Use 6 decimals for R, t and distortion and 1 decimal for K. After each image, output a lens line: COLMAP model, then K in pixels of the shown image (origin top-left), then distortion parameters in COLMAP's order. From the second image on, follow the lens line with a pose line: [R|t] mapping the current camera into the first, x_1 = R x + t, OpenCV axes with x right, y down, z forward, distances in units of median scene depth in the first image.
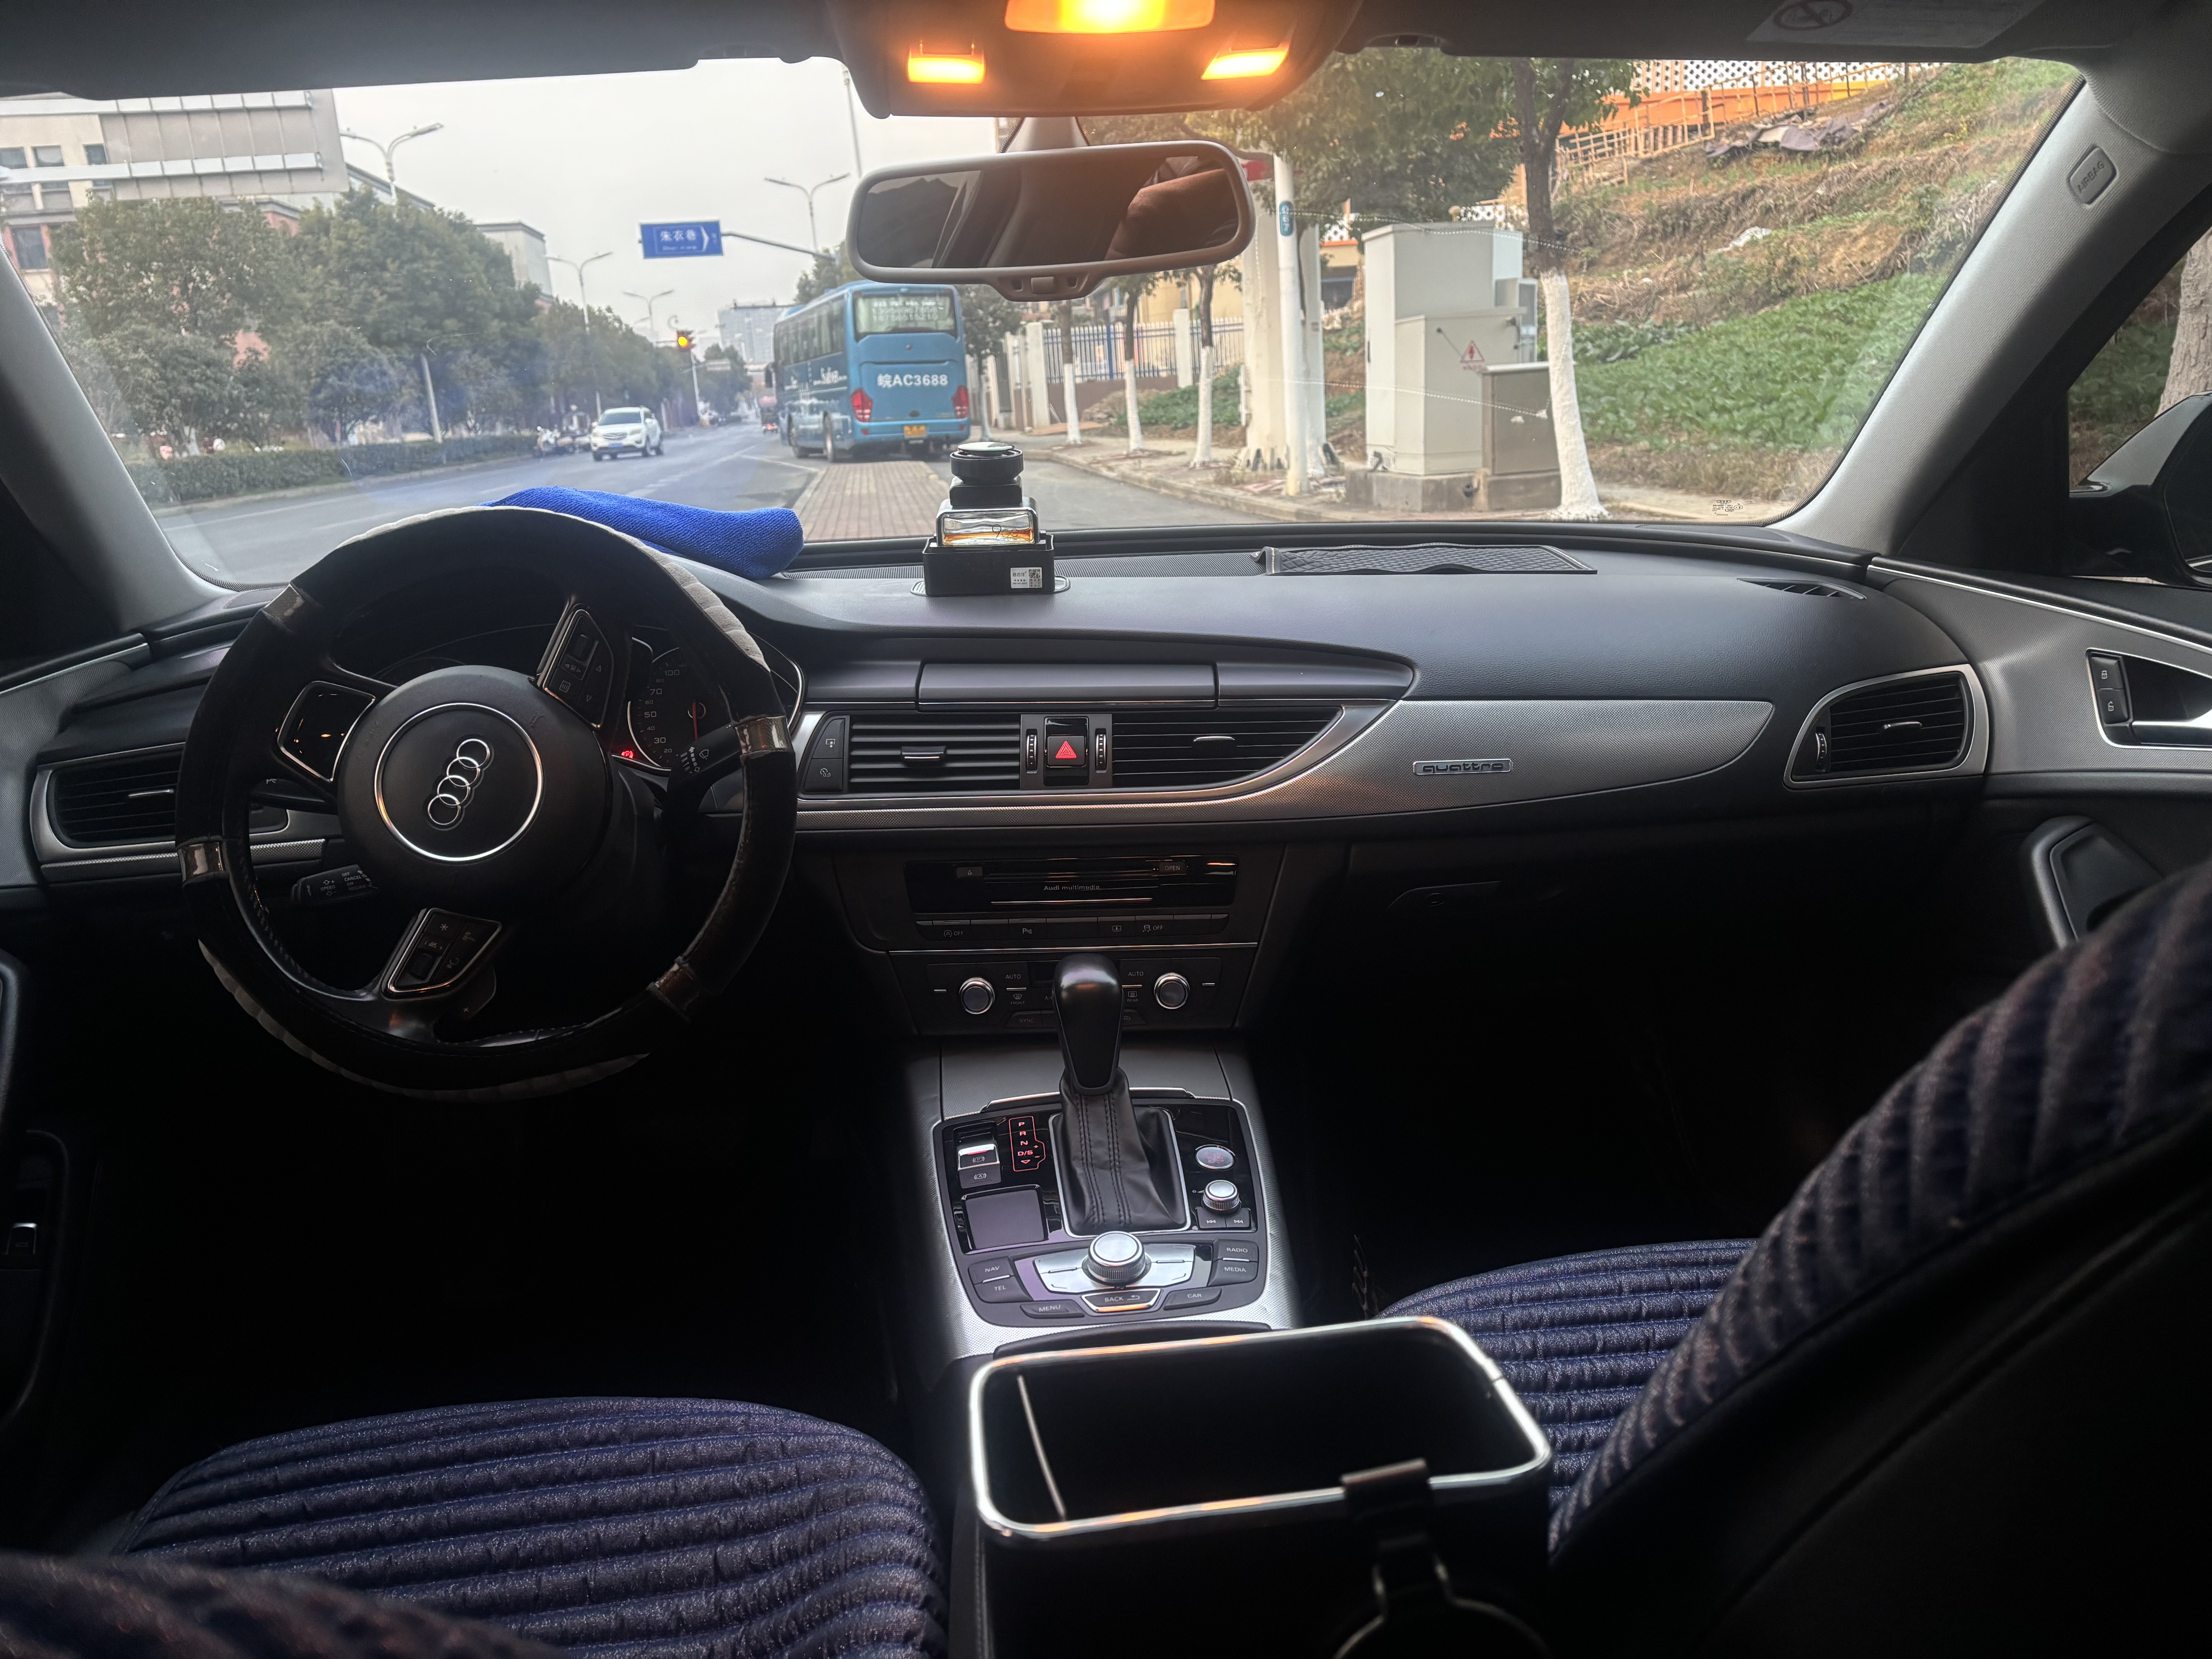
lens RADIAL K [[1679.5, 0, 1100.2], [0, 1679.5, 826.7], [0, 0, 1]] dist [0.030048, -0.003617]
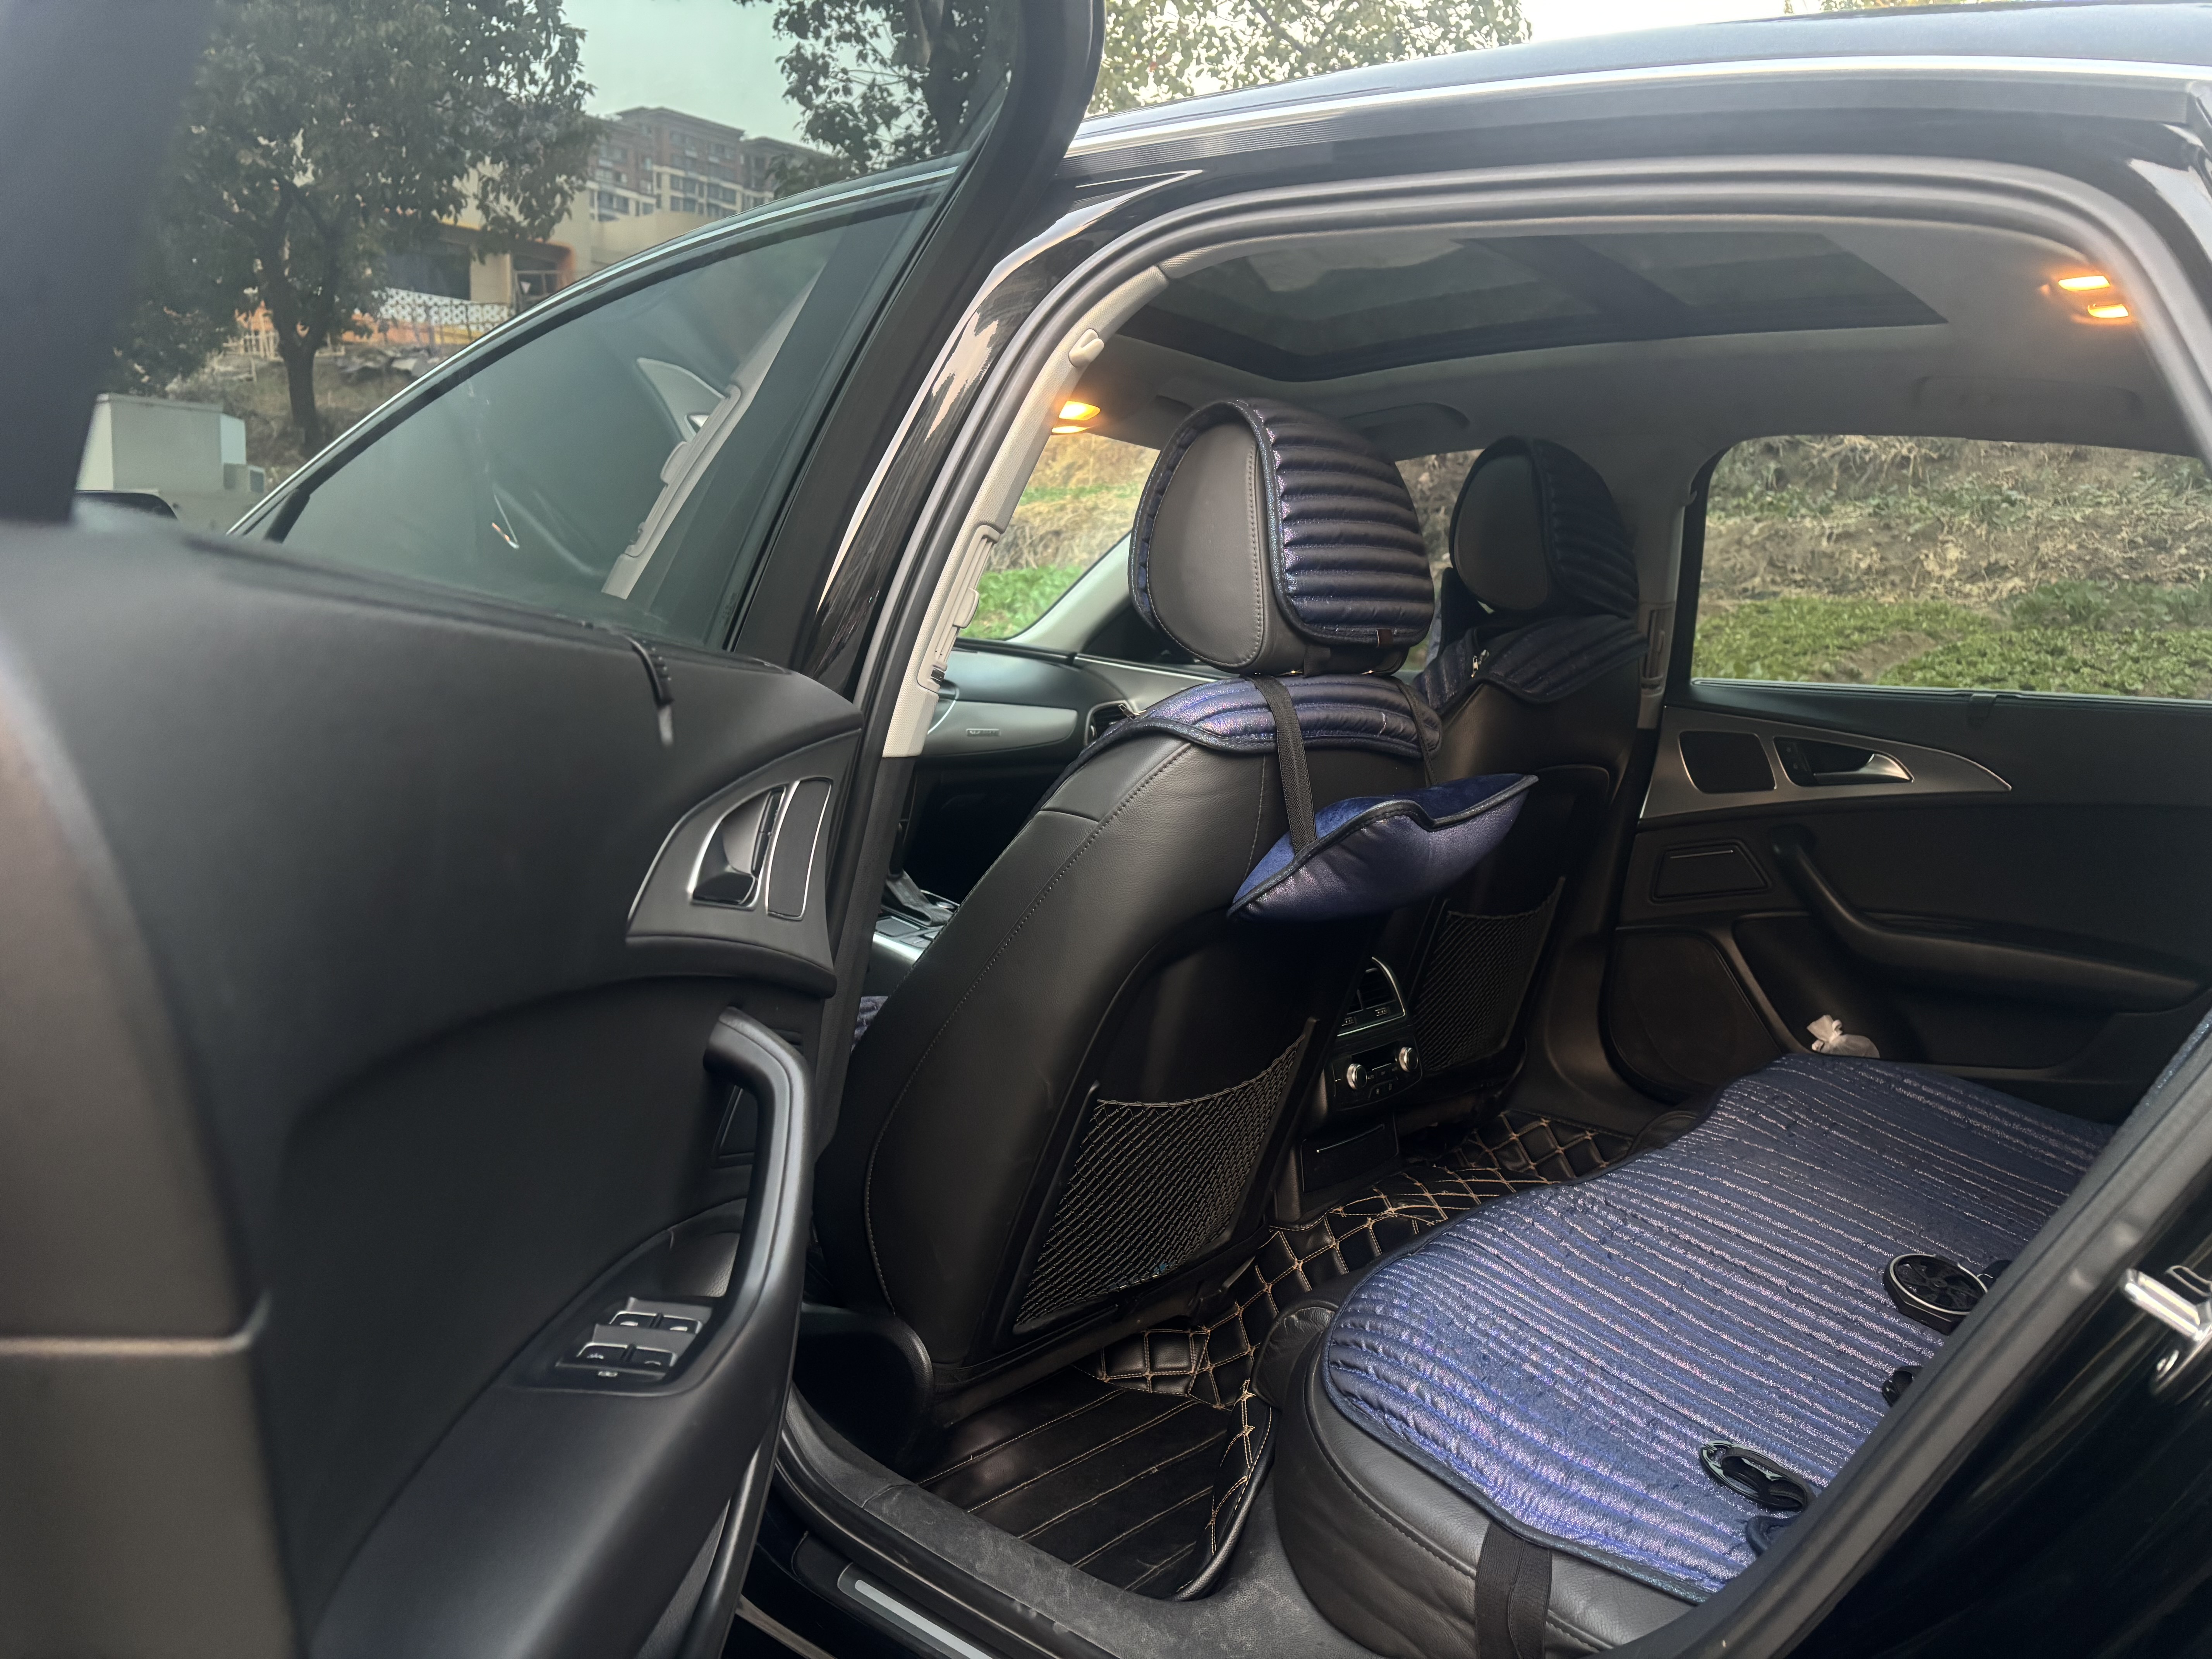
lens RADIAL K [[1679.5, 0, 1100.2], [0, 1679.5, 826.7], [0, 0, 1]] dist [0.030048, -0.003617]
pose [[0.710612, -0.015466, 0.703414, -0.044901], [0.100124, 0.991806, -0.079342, 0.010145], [-0.696423, 0.126810, 0.706339, -0.022368]]
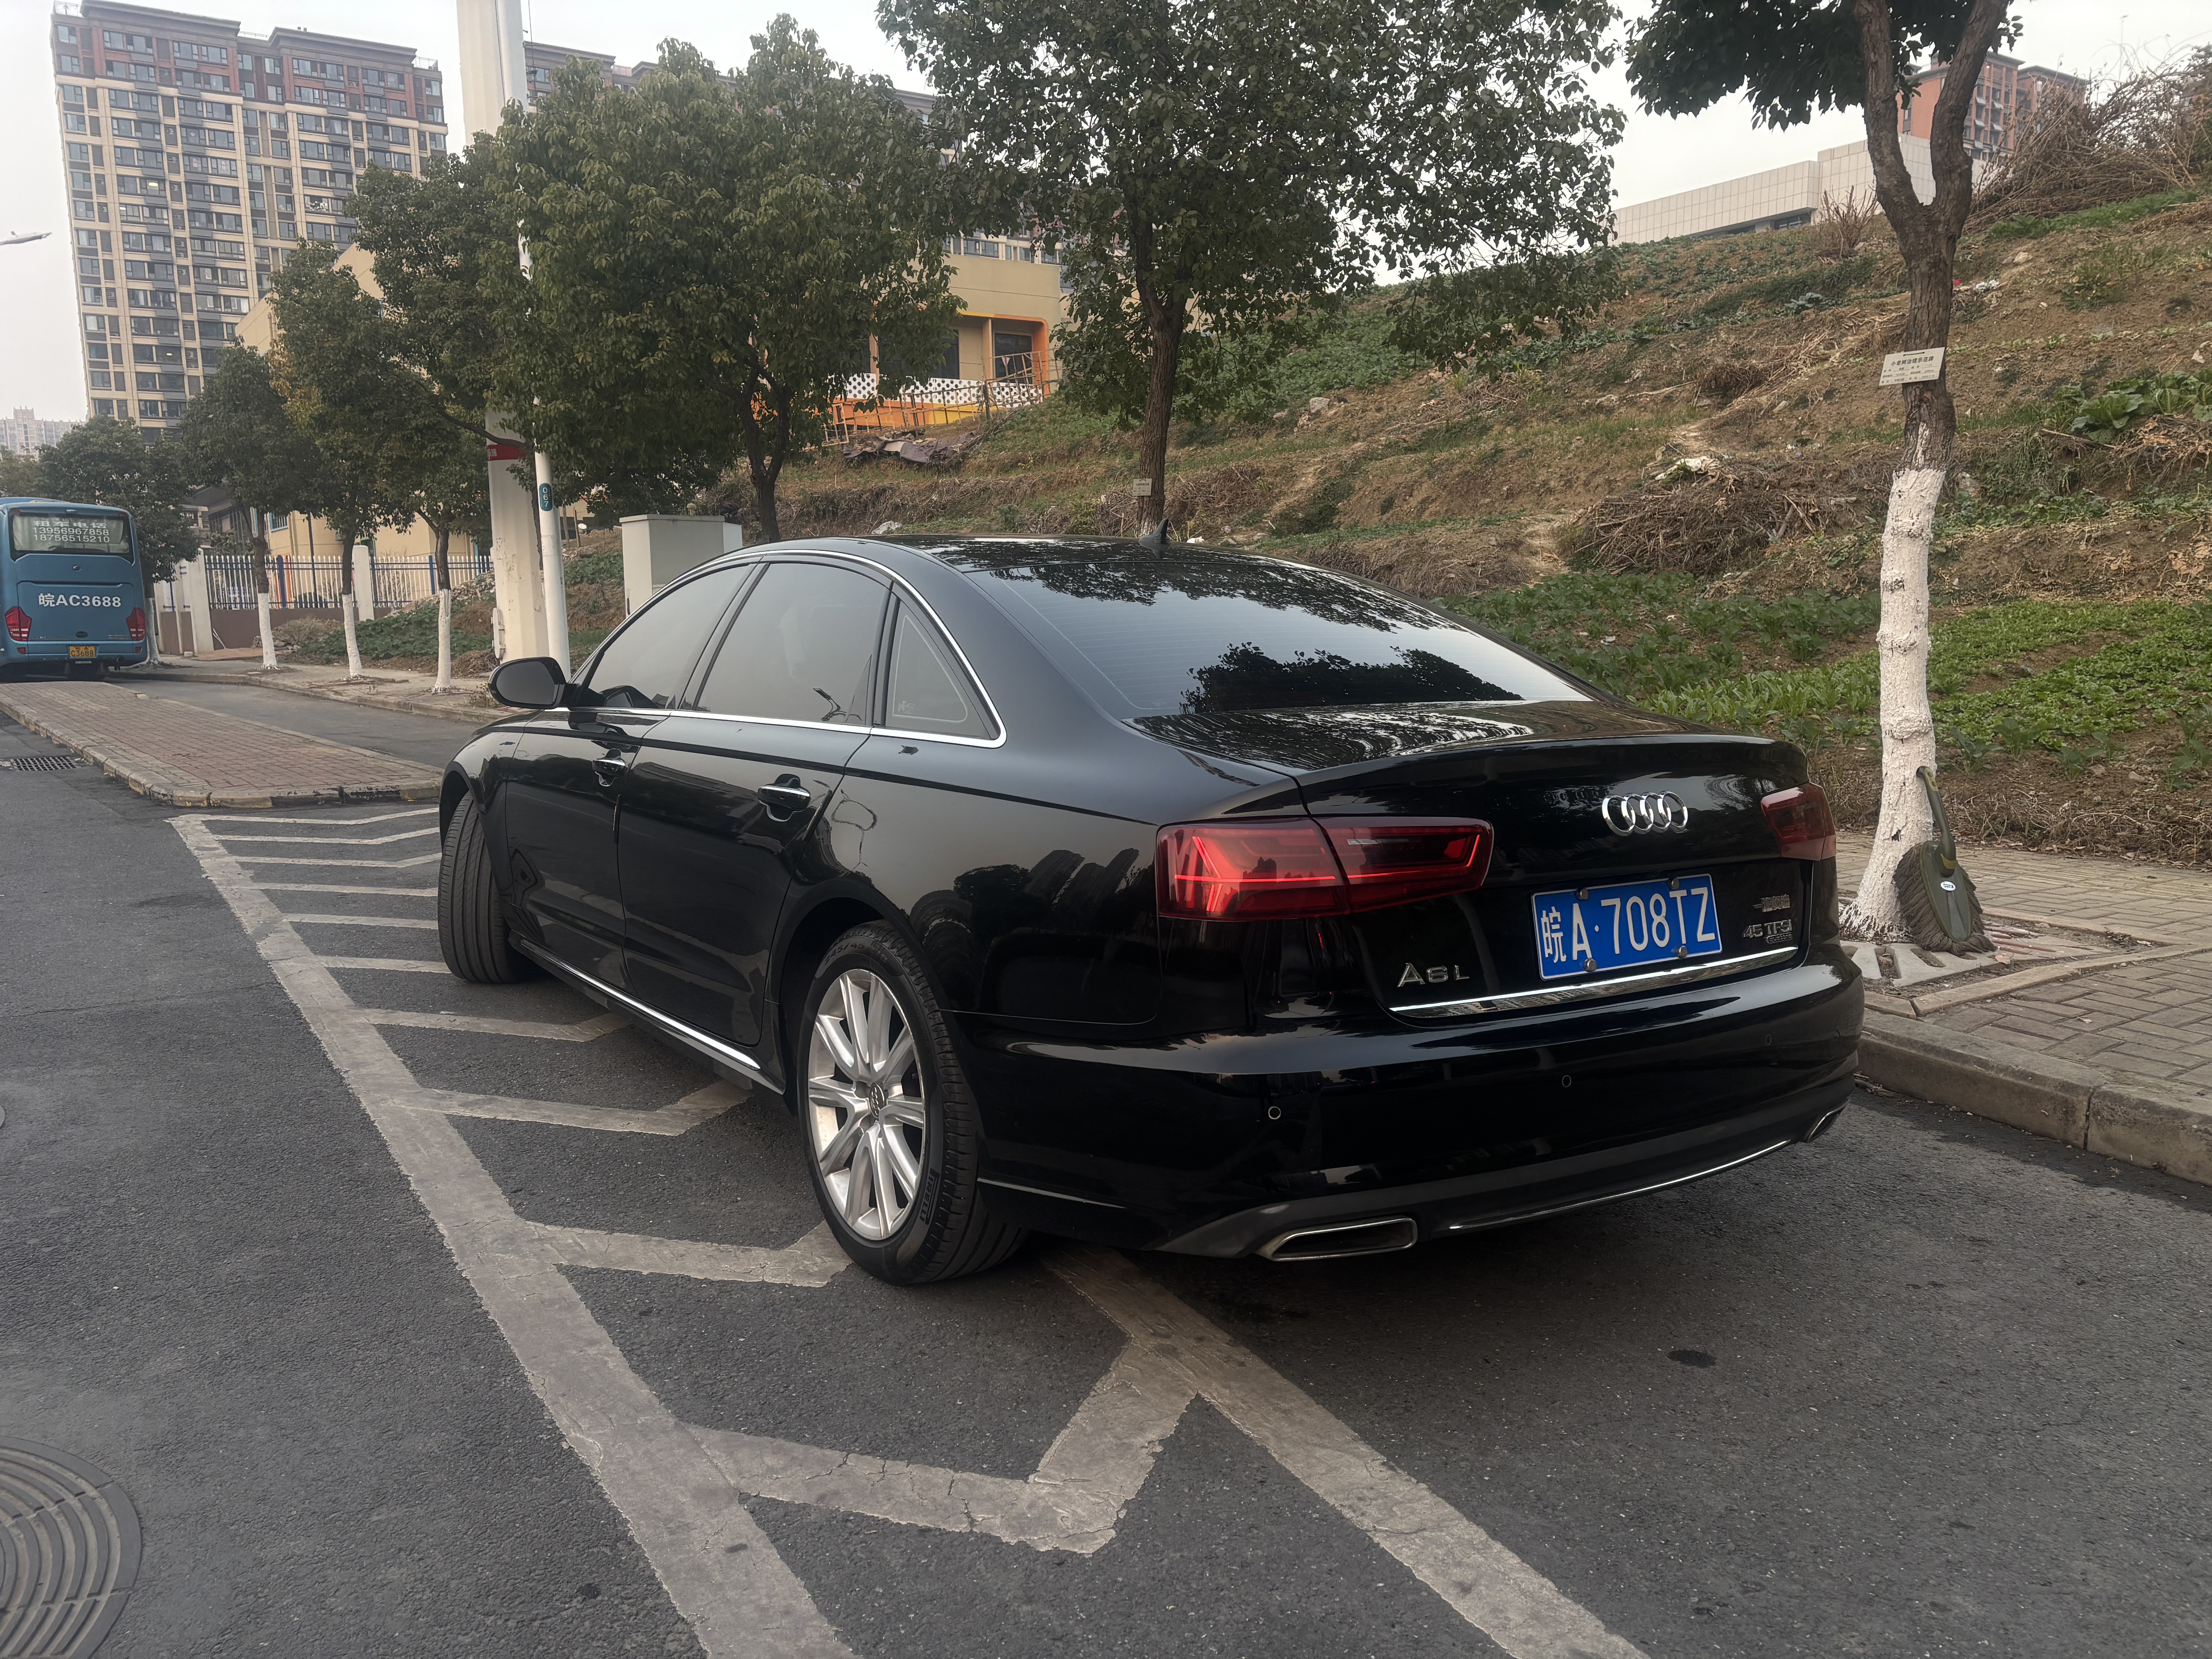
lens RADIAL K [[1679.5, 0, 1100.2], [0, 1679.5, 826.7], [0, 0, 1]] dist [0.030048, -0.003617]
pose [[0.882721, -0.015655, 0.469637, -0.054571], [0.080495, 0.989709, -0.118307, 0.027902], [-0.462952, 0.142236, 0.874897, -0.113164]]
